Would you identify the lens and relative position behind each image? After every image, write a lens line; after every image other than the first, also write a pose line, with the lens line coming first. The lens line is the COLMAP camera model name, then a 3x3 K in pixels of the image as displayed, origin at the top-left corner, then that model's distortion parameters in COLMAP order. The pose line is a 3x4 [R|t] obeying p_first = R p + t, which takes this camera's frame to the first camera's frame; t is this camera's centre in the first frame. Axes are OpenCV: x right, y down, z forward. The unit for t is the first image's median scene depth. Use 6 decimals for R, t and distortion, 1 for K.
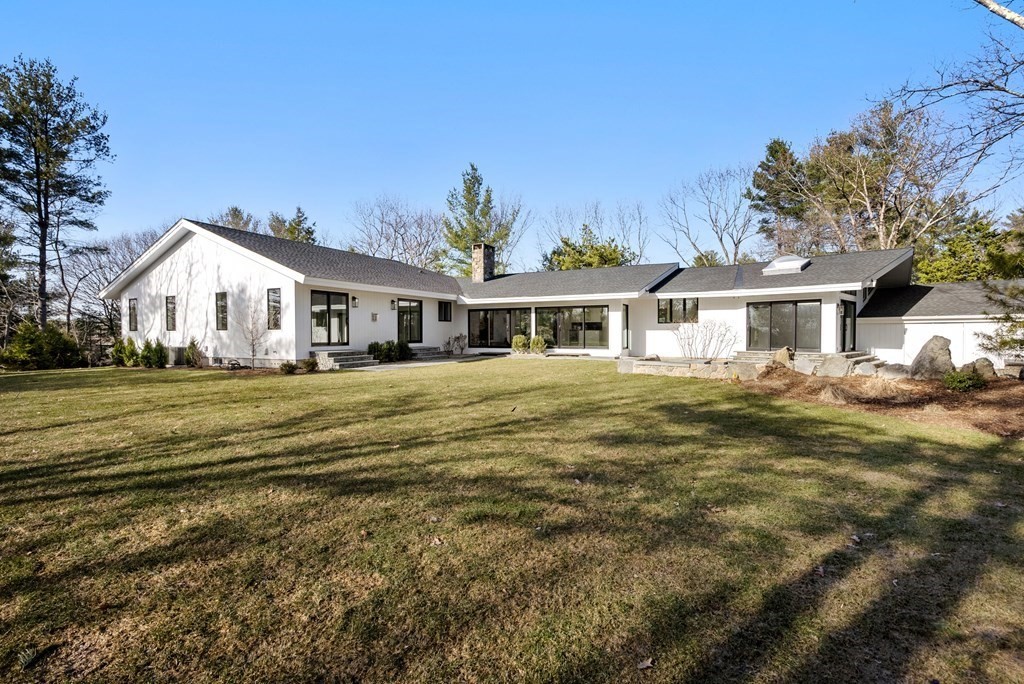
lens RADIAL K [[467.6, 0, 509.9], [0, 467.6, 342.9], [0, 0, 1]] dist [-0.006115, 0.002051]
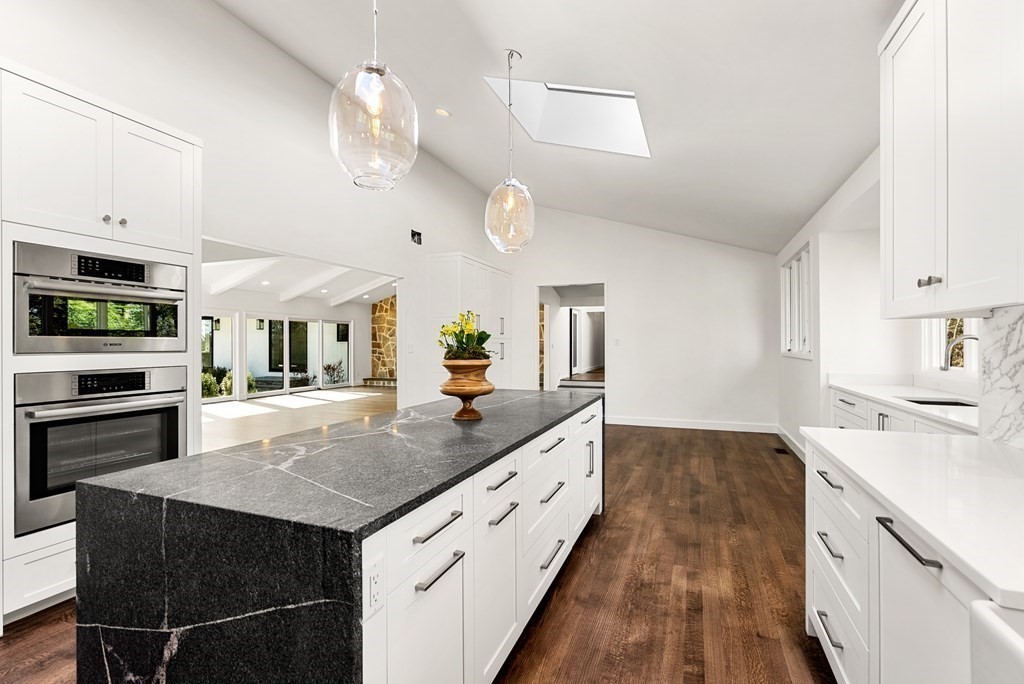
lens RADIAL K [[467.6, 0, 509.9], [0, 467.6, 342.9], [0, 0, 1]] dist [-0.006115, 0.002051]
pose [[0.076315, 0.004943, -0.997072, 0.544079], [-0.020629, 0.999781, 0.003378, -0.053627], [0.996870, 0.020311, 0.076400, 1.242201]]
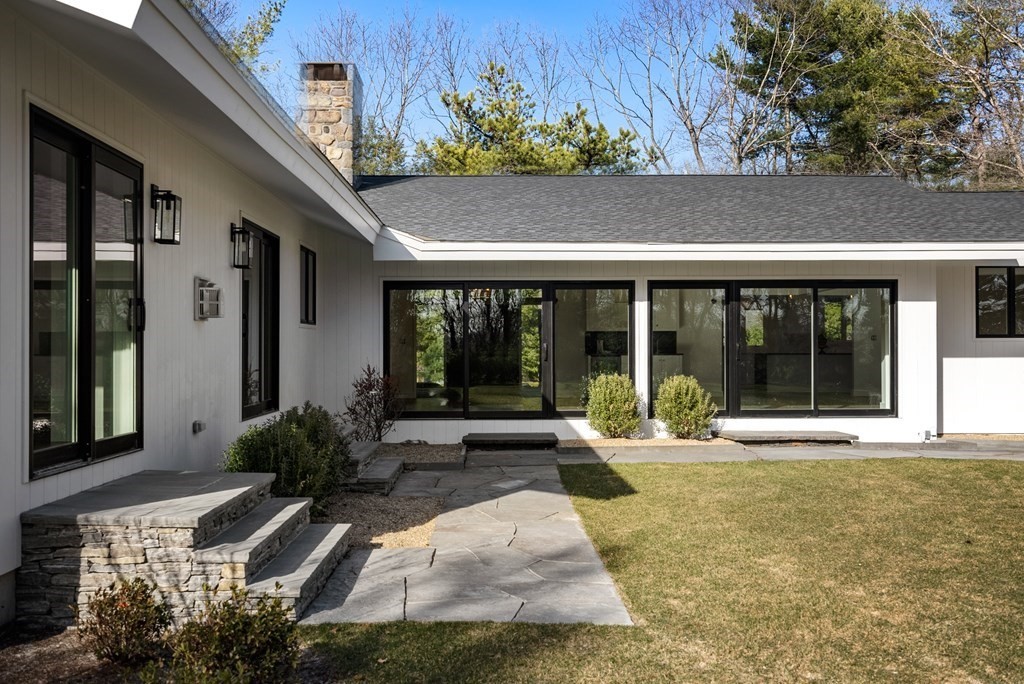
lens RADIAL K [[997.9, 0, 512.0], [0, 997.9, 342.0], [0, 0, 1]] dist [-0.001483, -0.001253]
pose [[0.886636, 0.007183, 0.462413, -0.315762], [0.004890, 0.999678, -0.024905, -0.021293], [-0.462443, 0.024343, 0.886315, 0.478519]]
